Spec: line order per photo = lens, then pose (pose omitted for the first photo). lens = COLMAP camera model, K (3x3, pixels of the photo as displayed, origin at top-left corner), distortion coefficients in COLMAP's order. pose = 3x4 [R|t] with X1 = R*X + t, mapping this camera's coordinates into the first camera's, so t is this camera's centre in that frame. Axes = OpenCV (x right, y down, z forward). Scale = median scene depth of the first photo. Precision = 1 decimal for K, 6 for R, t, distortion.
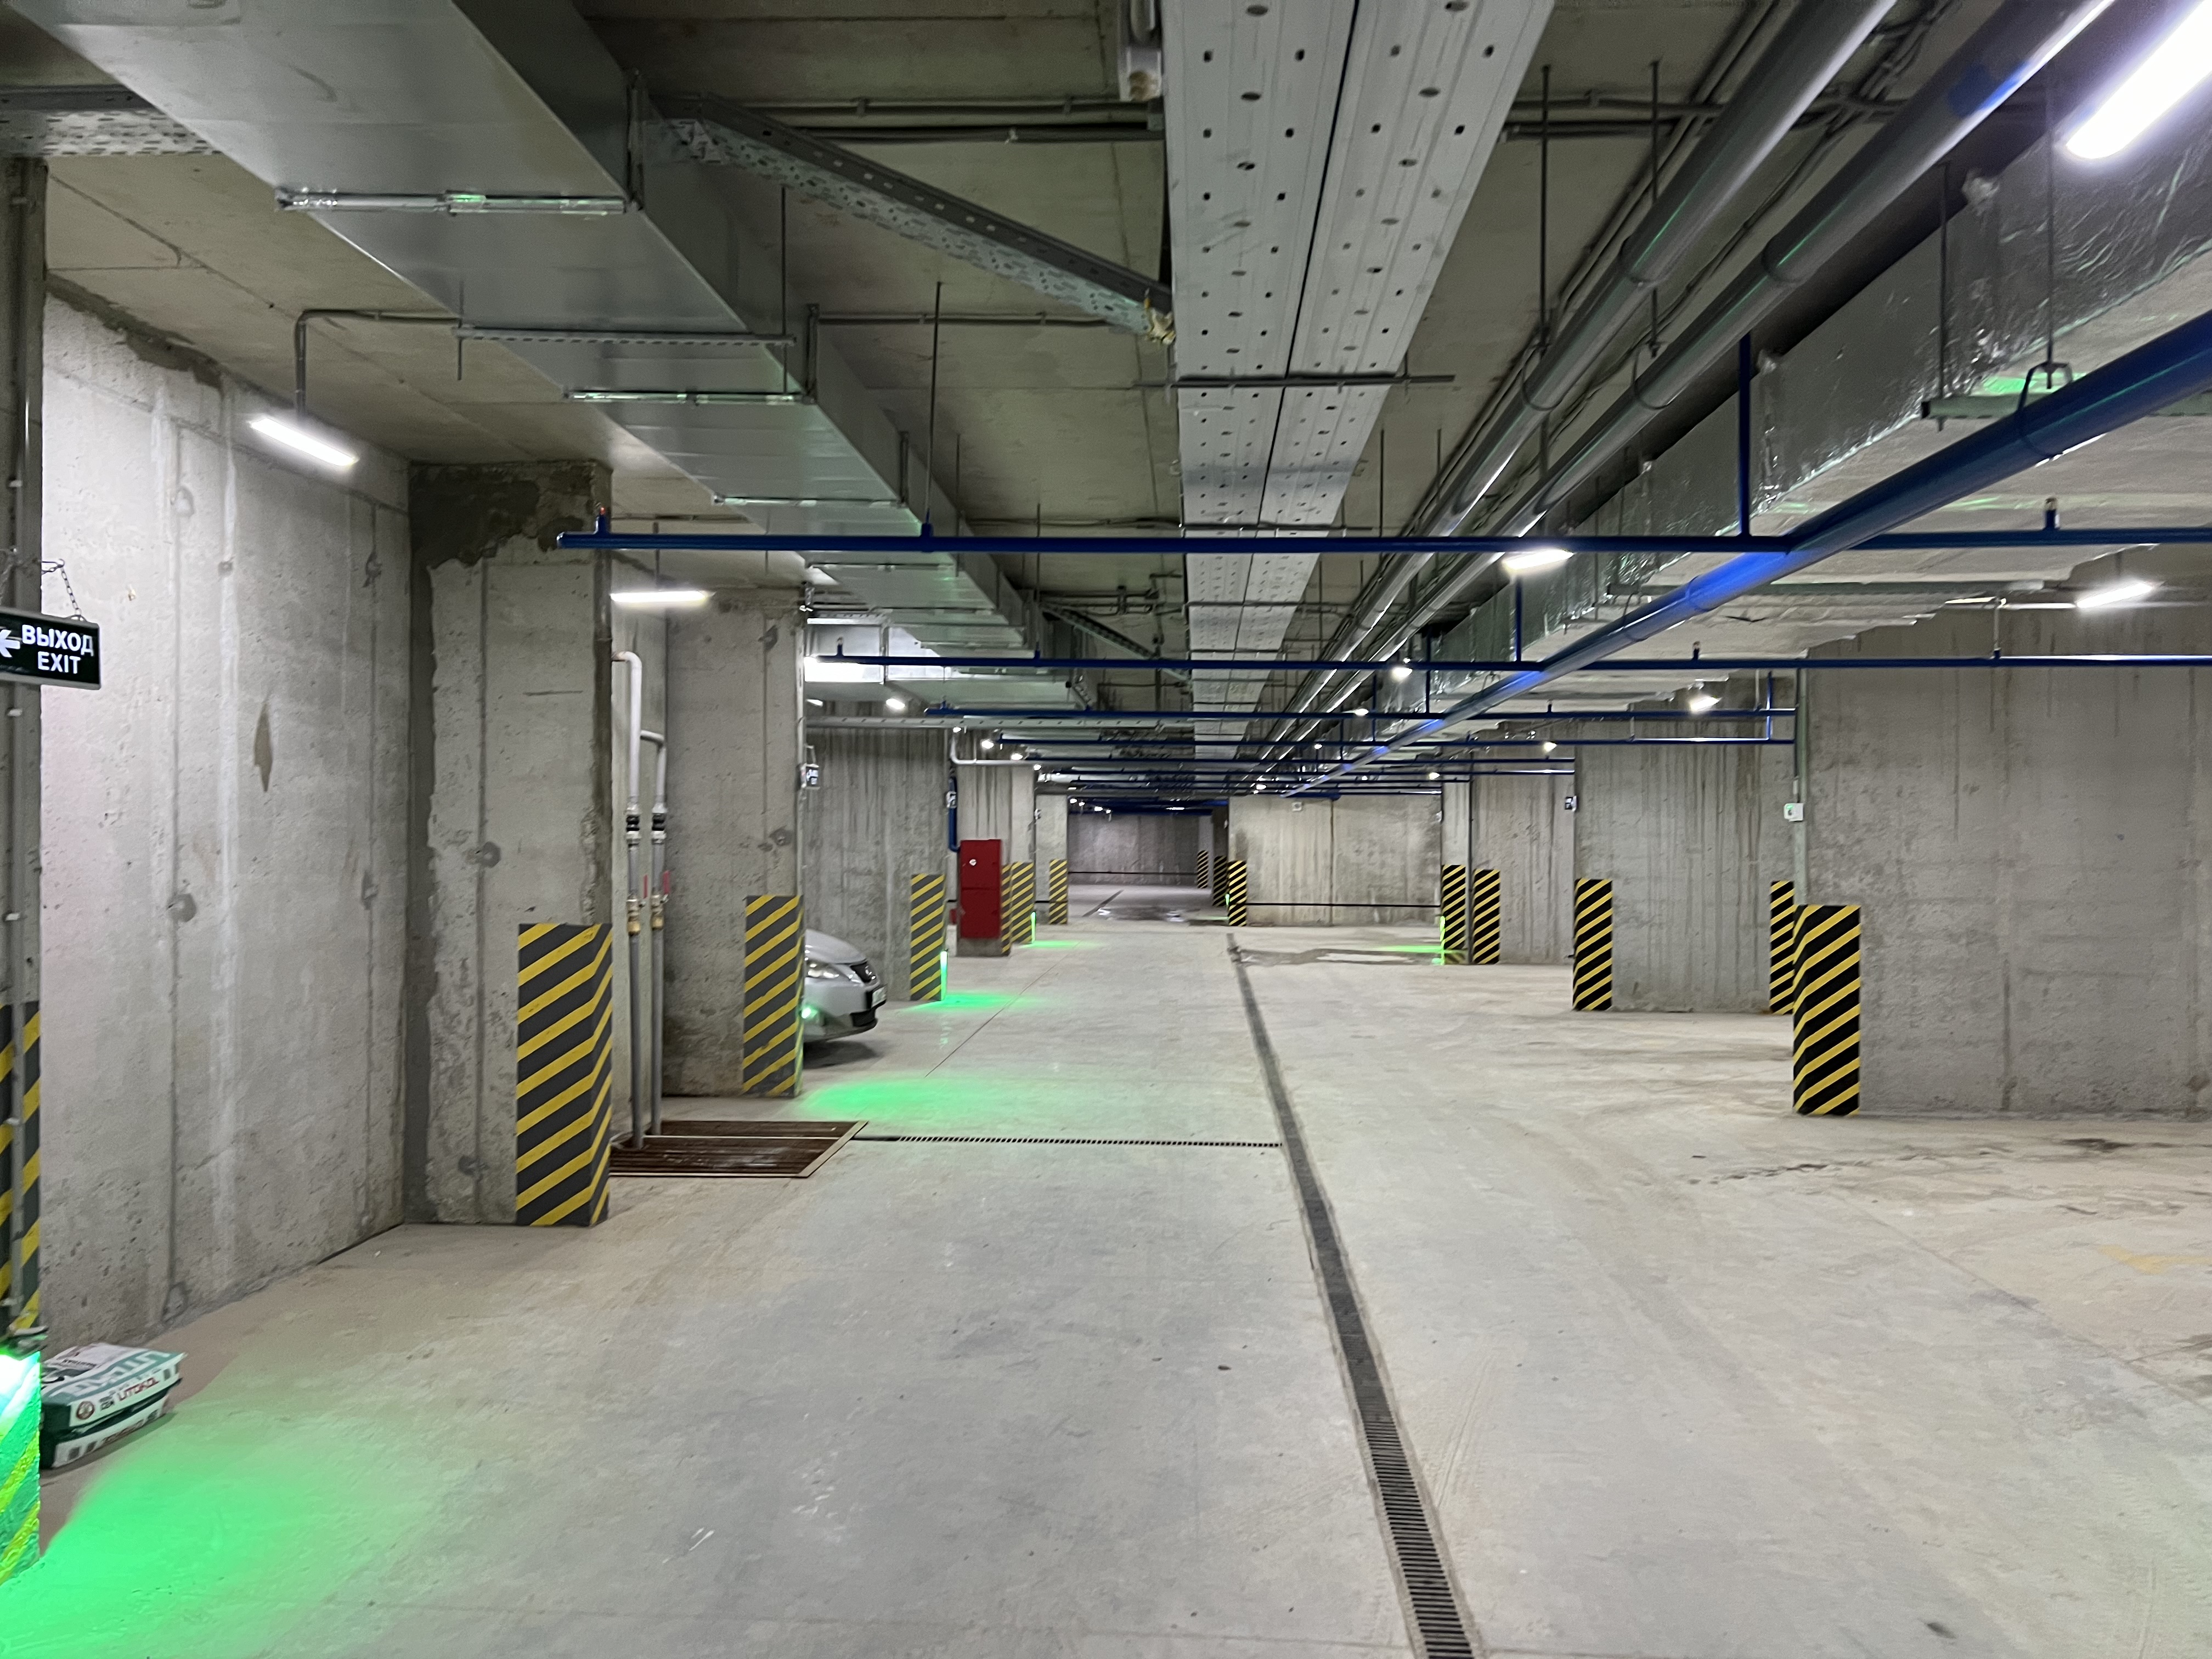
lens RADIAL K [[1660.5, 0, 1091.3], [0, 1660.5, 837.2], [0, 0, 1]] dist [0.059772, -0.060240]
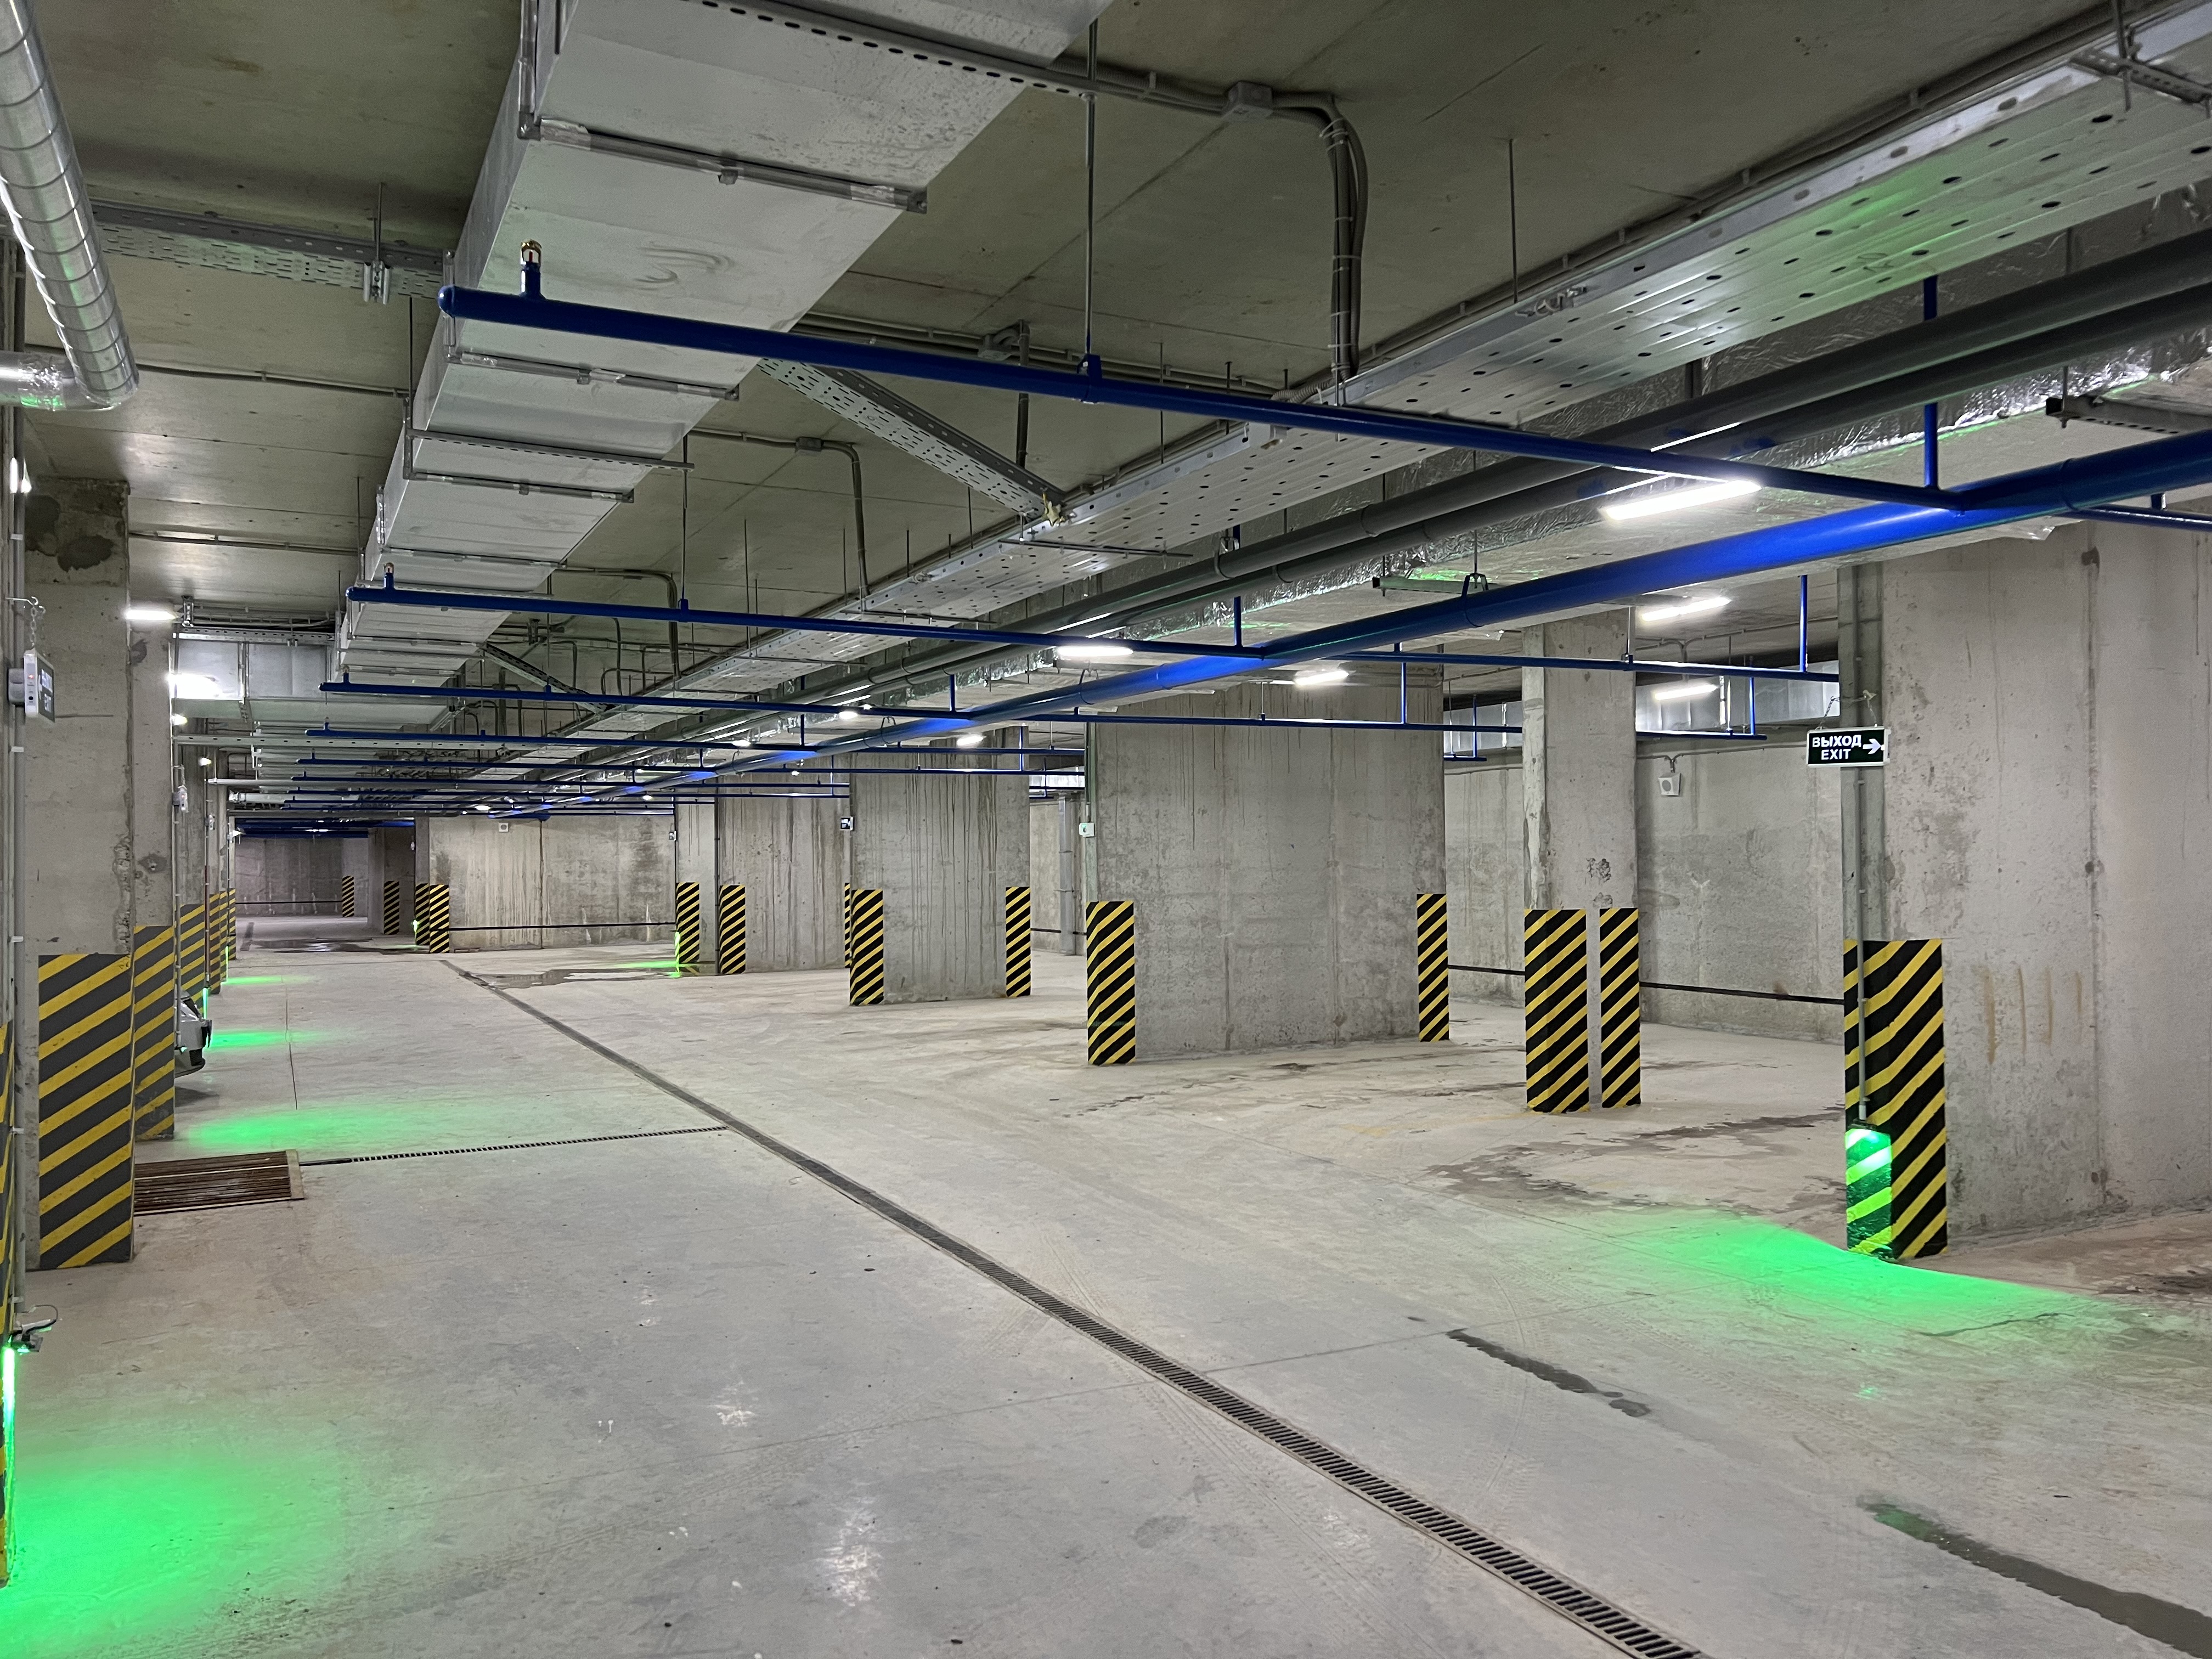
lens RADIAL K [[1660.5, 0, 1093.1], [0, 1660.5, 822.0], [0, 0, 1]] dist [0.059772, -0.060240]
pose [[0.864516, -0.005067, 0.502579, -0.217635], [0.015661, 0.999735, -0.016860, 0.000735], [-0.502360, 0.022447, 0.864367, -0.101034]]
